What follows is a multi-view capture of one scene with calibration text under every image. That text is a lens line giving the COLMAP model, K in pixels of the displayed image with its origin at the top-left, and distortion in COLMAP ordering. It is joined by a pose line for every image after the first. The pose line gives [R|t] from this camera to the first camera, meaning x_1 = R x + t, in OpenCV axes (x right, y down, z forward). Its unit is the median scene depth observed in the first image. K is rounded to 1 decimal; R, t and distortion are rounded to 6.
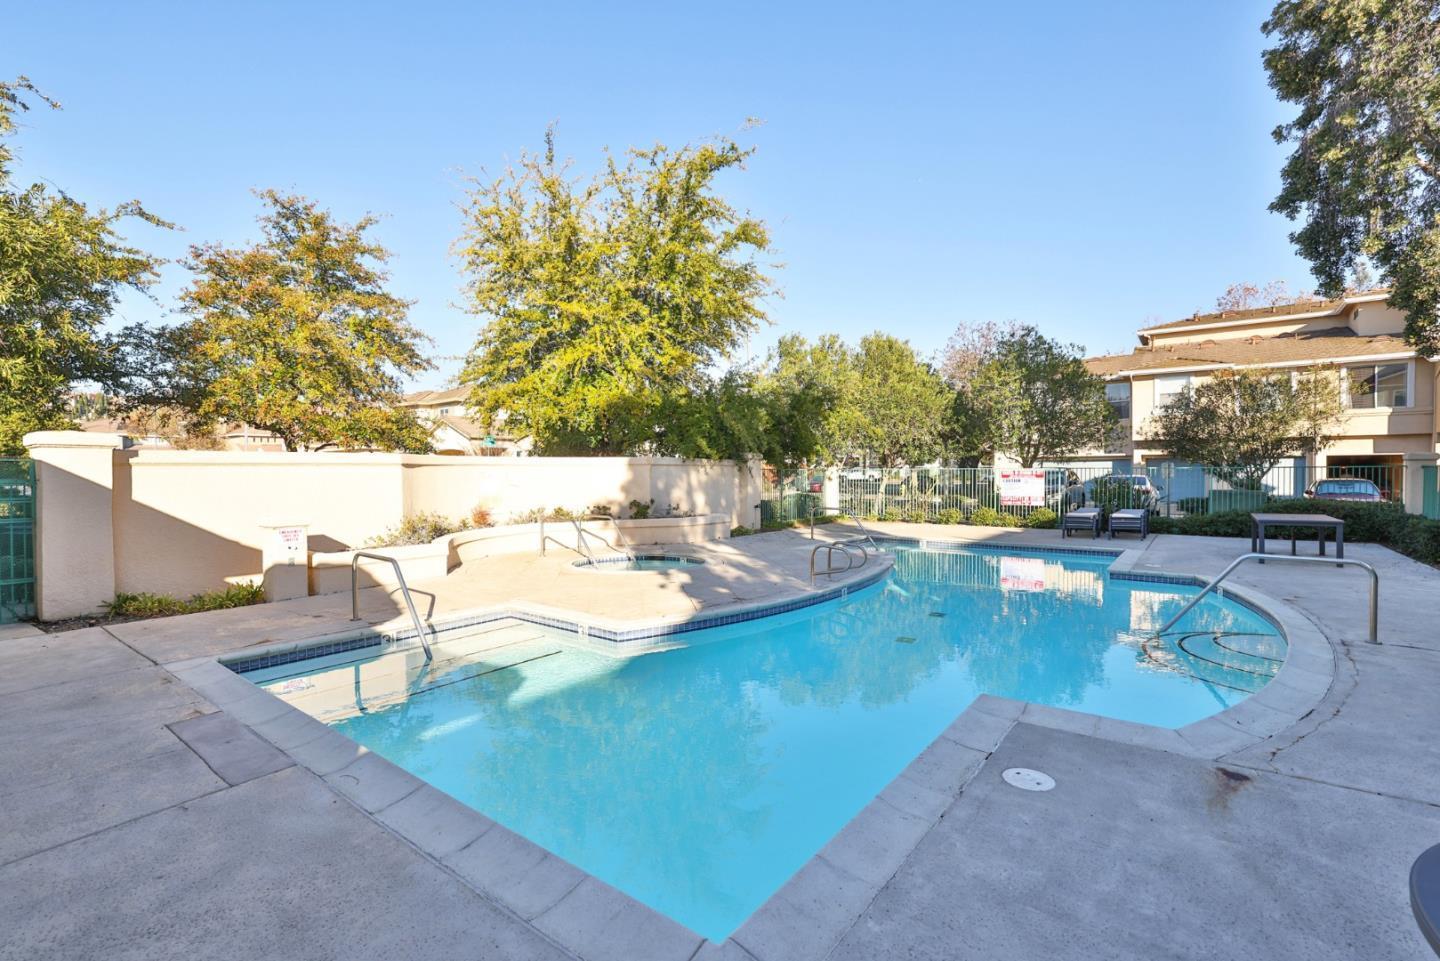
lens RADIAL K [[658.0, 0, 726.1], [0, 658.0, 484.6], [0, 0, 1]] dist [0.000983, 0.000018]
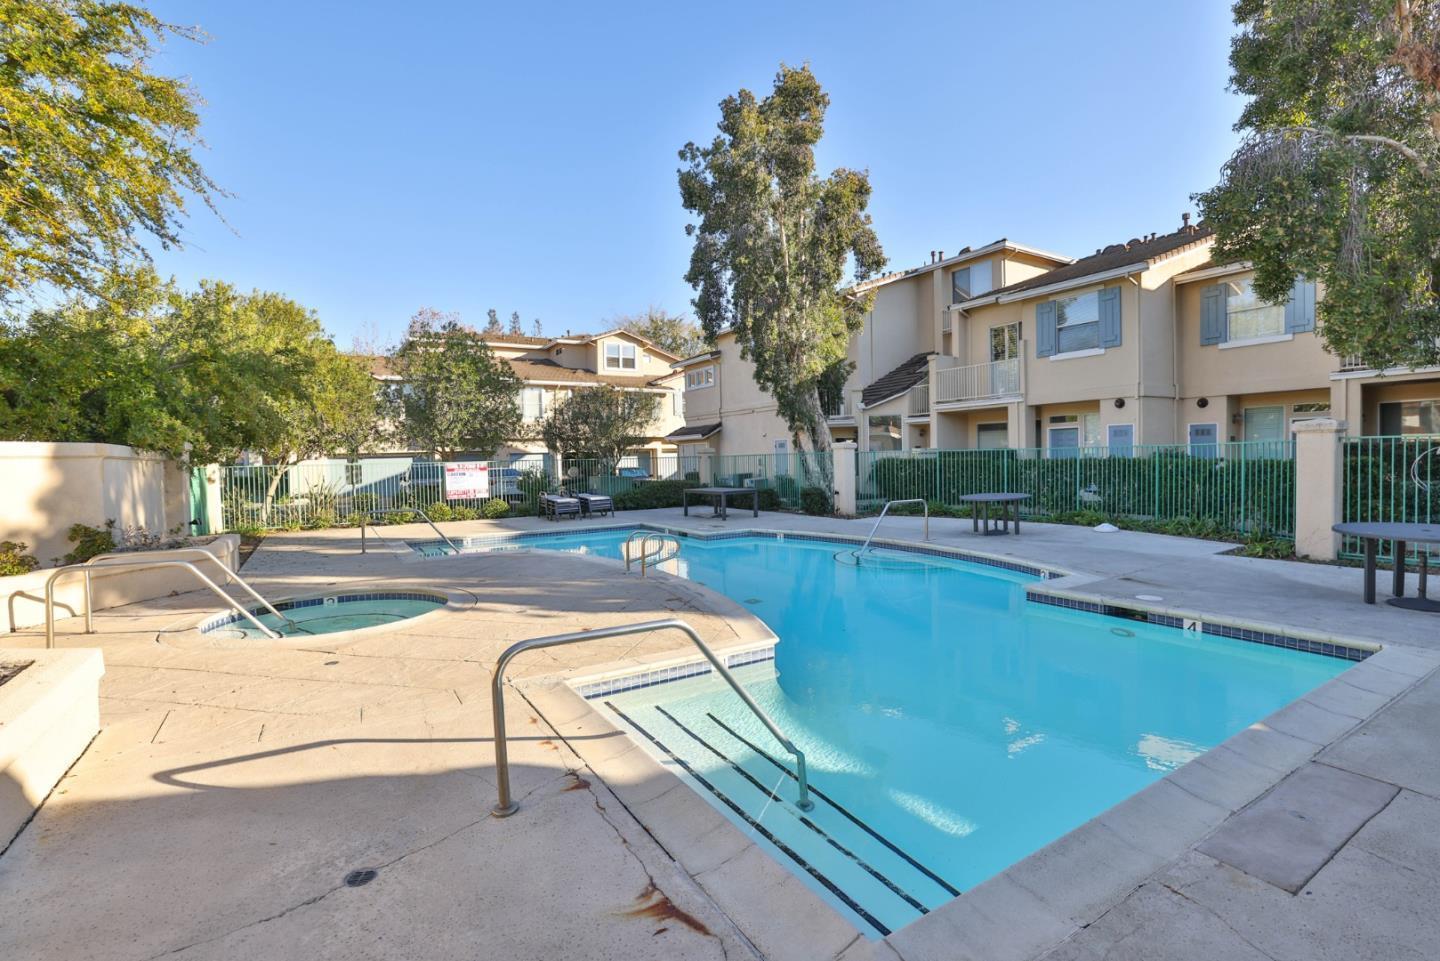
lens RADIAL K [[658.0, 0, 726.1], [0, 658.0, 484.6], [0, 0, 1]] dist [0.000983, 0.000018]
pose [[0.329602, -0.038004, 0.943355, -0.445833], [0.042780, 0.998764, 0.025289, 0.002407], [-0.943150, 0.032022, 0.330821, 0.373569]]
